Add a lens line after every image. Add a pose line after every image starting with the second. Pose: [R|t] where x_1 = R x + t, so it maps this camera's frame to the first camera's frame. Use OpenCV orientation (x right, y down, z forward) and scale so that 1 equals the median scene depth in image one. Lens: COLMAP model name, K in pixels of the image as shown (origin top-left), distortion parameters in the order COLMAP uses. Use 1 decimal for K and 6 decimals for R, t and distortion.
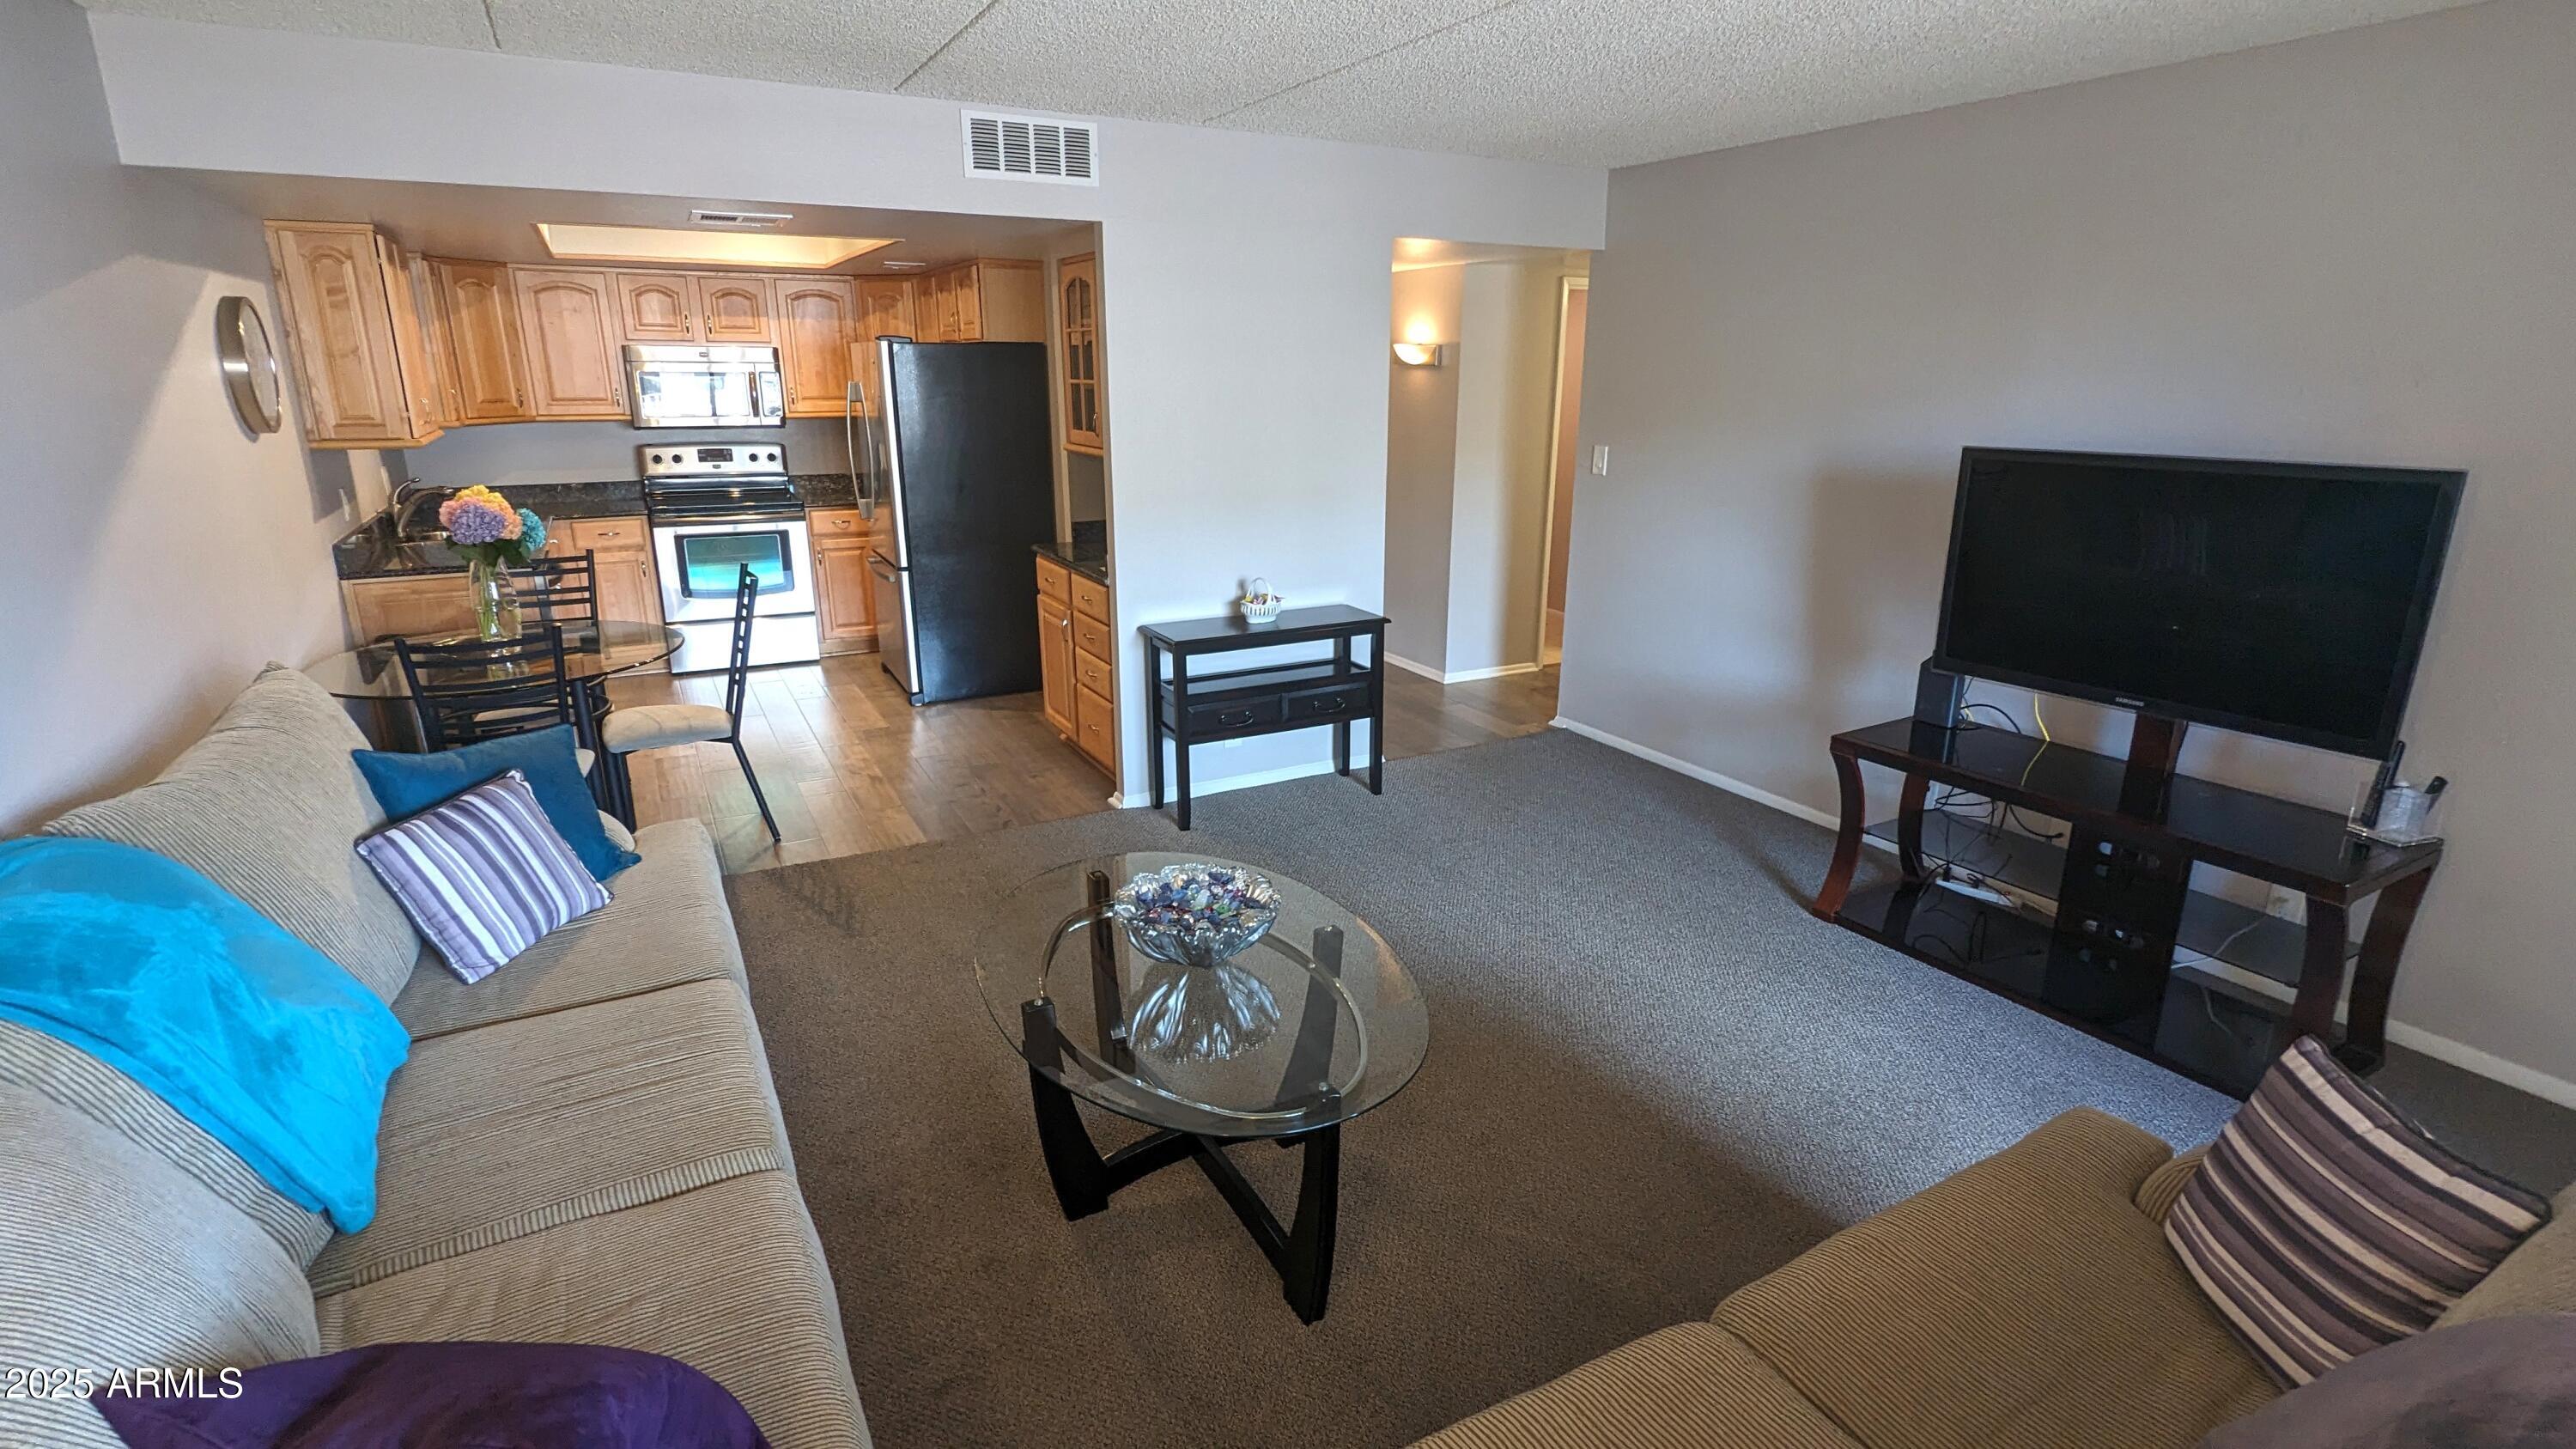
lens RADIAL K [[1240.7, 0, 1297.2], [0, 1240.7, 731.0], [0, 0, 1]] dist [-0.003894, 0.001554]
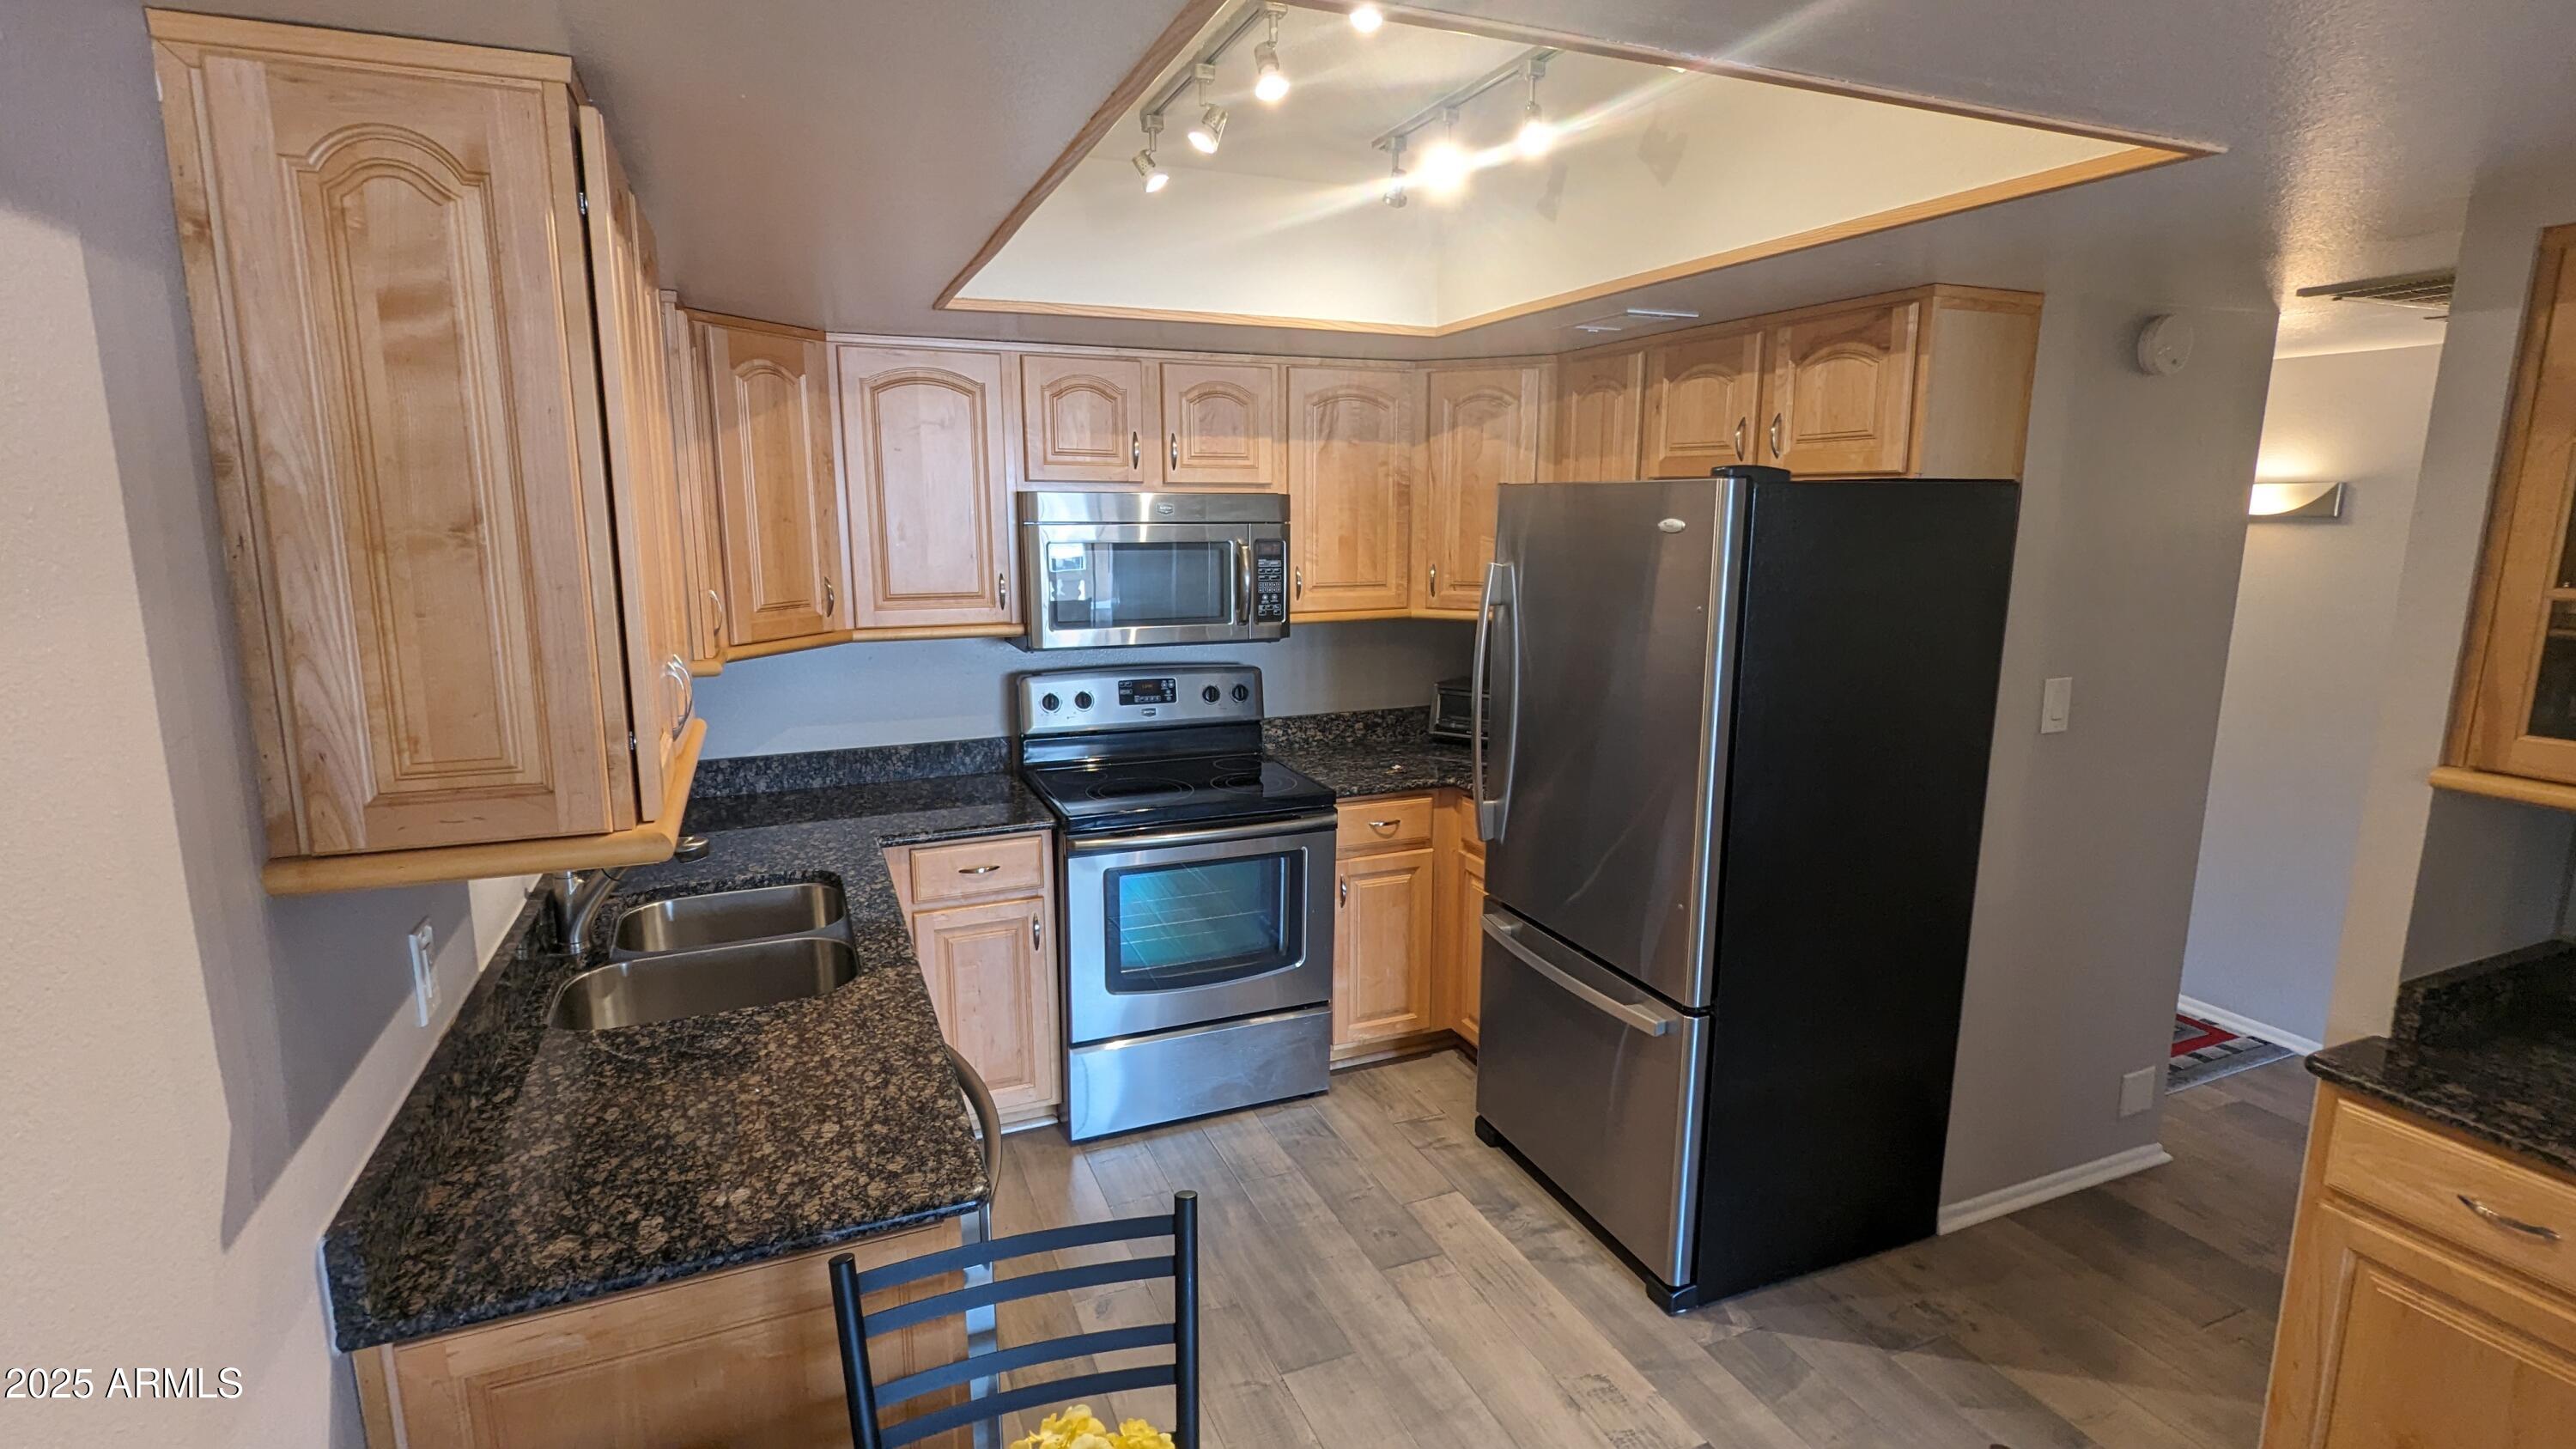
lens RADIAL K [[1240.7, 0, 1288.1], [0, 1240.7, 718.3], [0, 0, 1]] dist [-0.003894, 0.001554]
pose [[0.994370, 0.014002, -0.105036, -0.390209], [-0.025837, 0.993352, -0.112183, -0.168667], [0.102767, 0.114266, 0.988121, 0.532388]]
